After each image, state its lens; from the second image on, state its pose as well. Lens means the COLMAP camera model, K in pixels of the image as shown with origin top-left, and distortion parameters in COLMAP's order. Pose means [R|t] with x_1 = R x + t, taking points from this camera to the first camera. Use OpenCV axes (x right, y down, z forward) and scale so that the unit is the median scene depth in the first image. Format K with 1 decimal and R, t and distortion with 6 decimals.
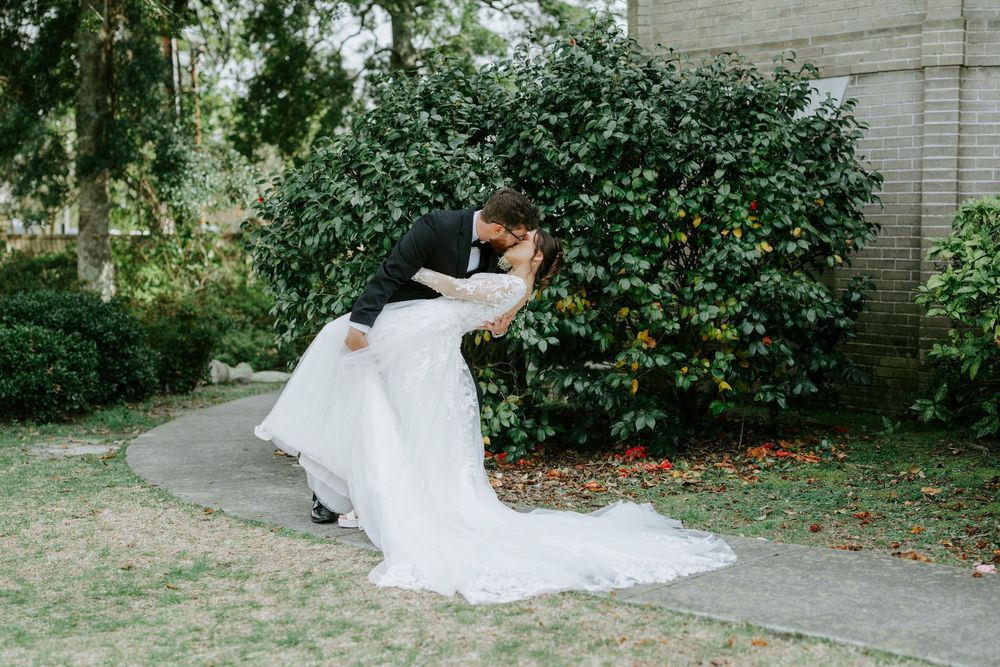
lens RADIAL K [[1477.3, 0, 535.5], [0, 1477.3, 353.7], [0, 0, 1]] dist [-0.003790, 0.000000]
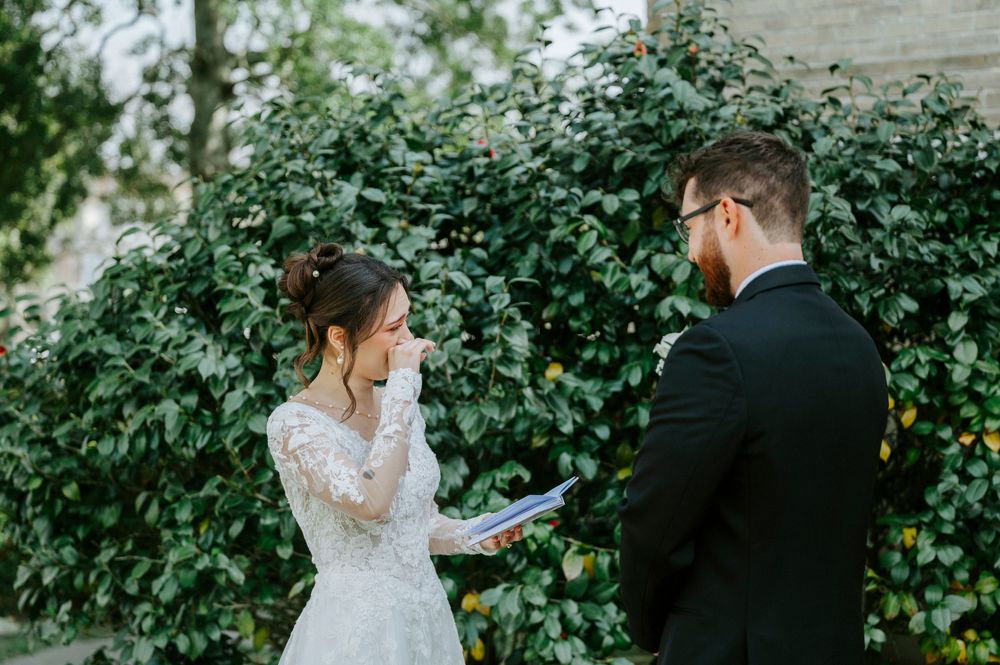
lens RADIAL K [[2201.8, 0, 504.7], [0, 2201.8, 325.5], [0, 0, 1]] dist [0.007334, 0.000000]
pose [[0.997647, 0.011514, 0.067593, -0.073522], [-0.006038, 0.996723, -0.080664, -0.059113], [-0.068301, 0.080066, 0.994447, 0.277468]]
